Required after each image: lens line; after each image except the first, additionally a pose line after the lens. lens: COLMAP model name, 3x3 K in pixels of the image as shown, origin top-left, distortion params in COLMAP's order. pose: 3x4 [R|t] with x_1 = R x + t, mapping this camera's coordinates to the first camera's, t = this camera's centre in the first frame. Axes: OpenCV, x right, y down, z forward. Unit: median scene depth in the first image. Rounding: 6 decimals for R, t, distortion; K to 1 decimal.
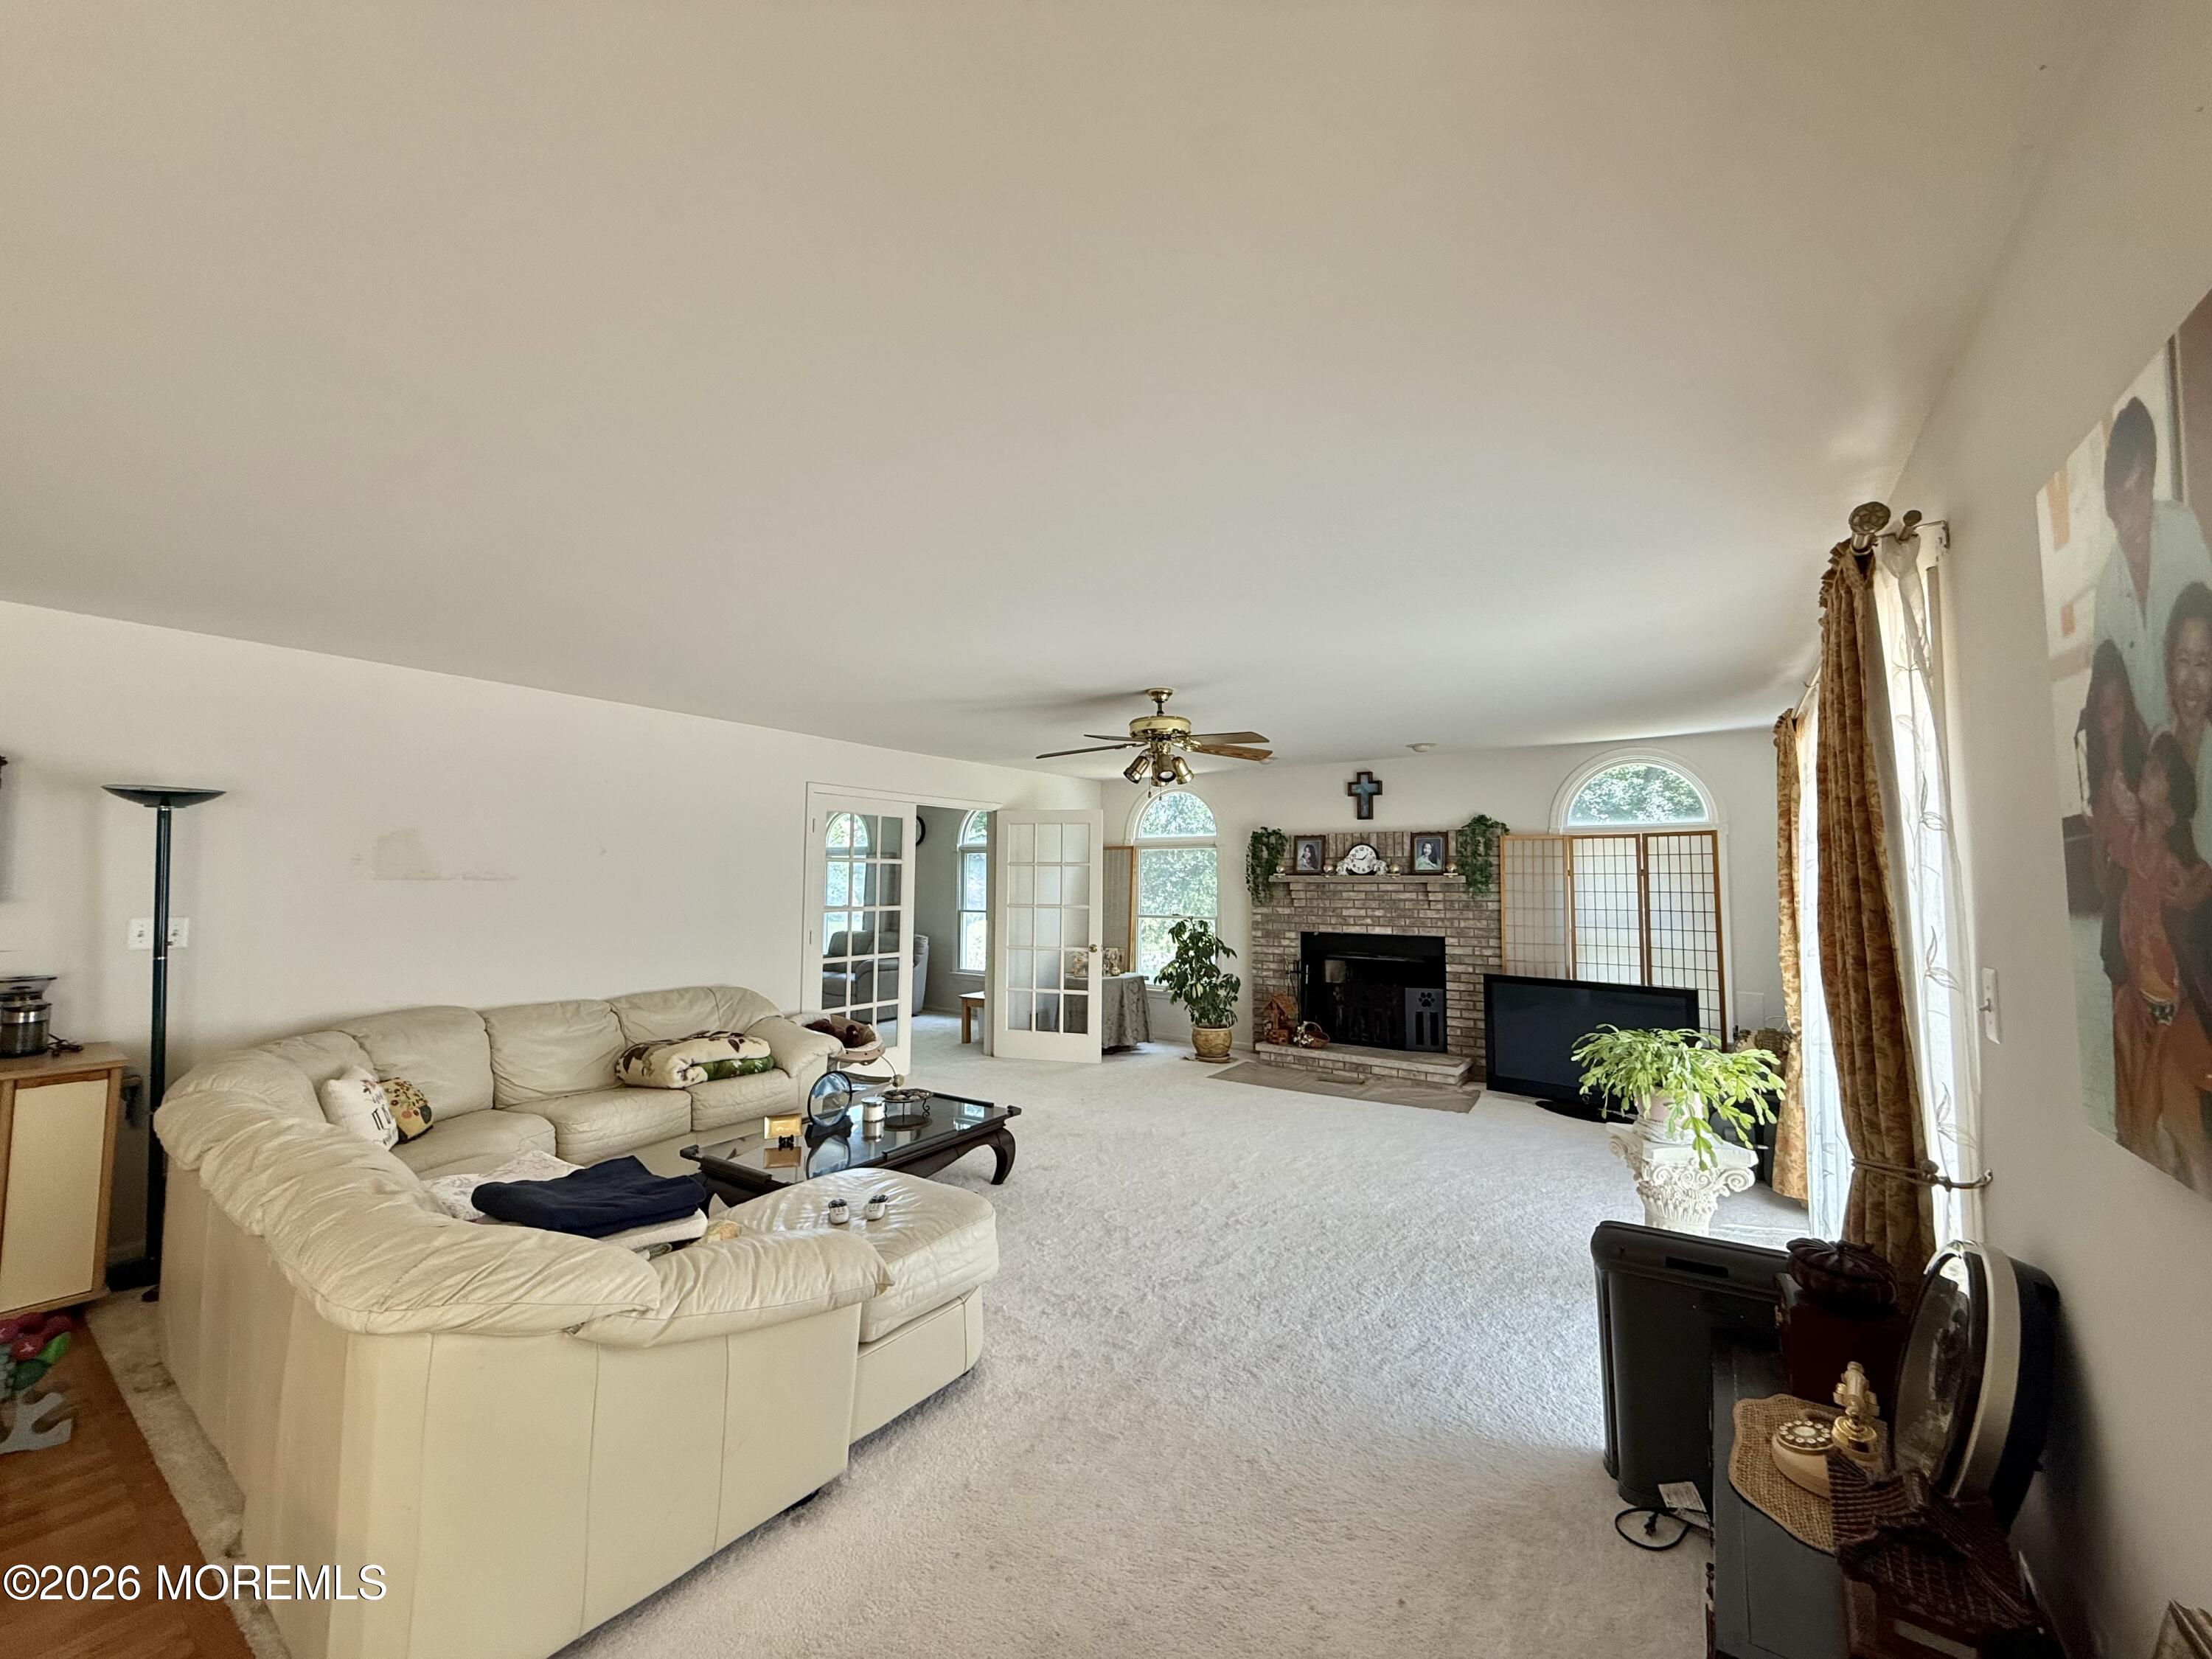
lens RADIAL K [[879.4, 0, 1106.0], [0, 879.4, 829.5], [0, 0, 1]] dist [0.001335, 0.000160]
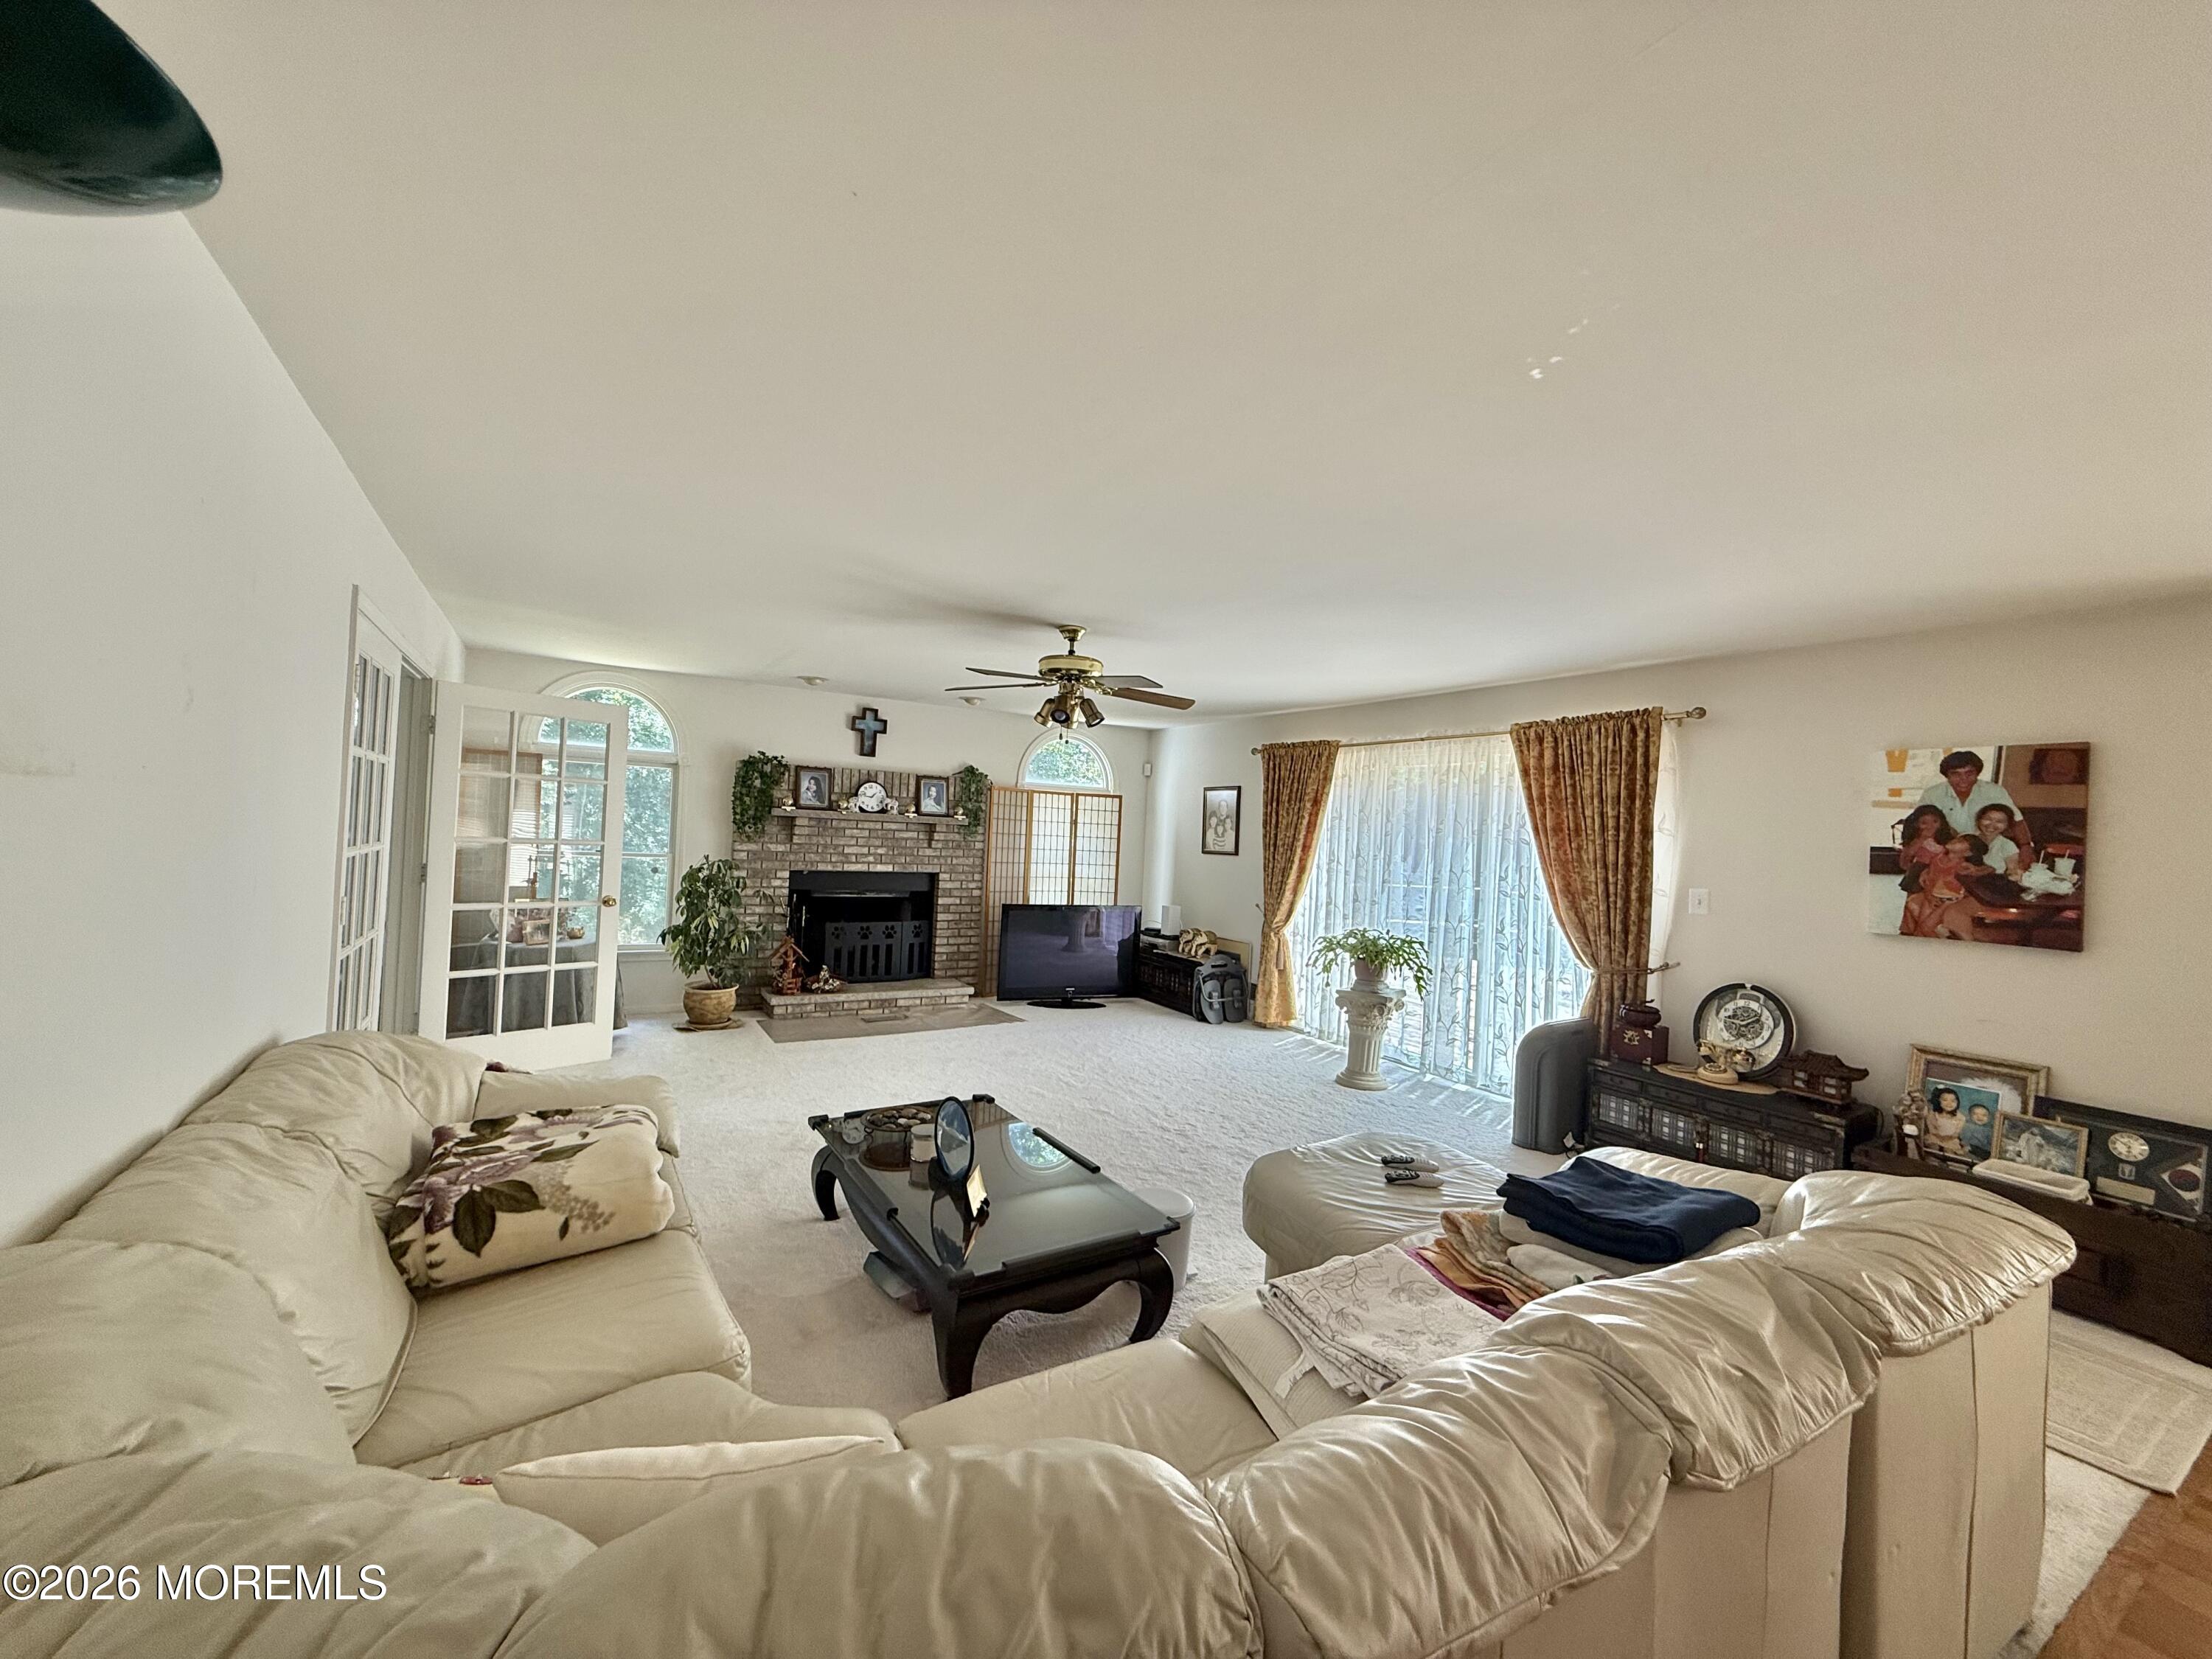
lens RADIAL K [[873.2, 0, 1106.0], [0, 873.2, 829.5], [0, 0, 1]] dist [0.014652, 0.000117]
pose [[0.396417, 0.019820, 0.917857, -0.526486], [-0.099799, 0.994773, 0.021622, 0.023353], [-0.912630, -0.100173, 0.396323, 0.375764]]
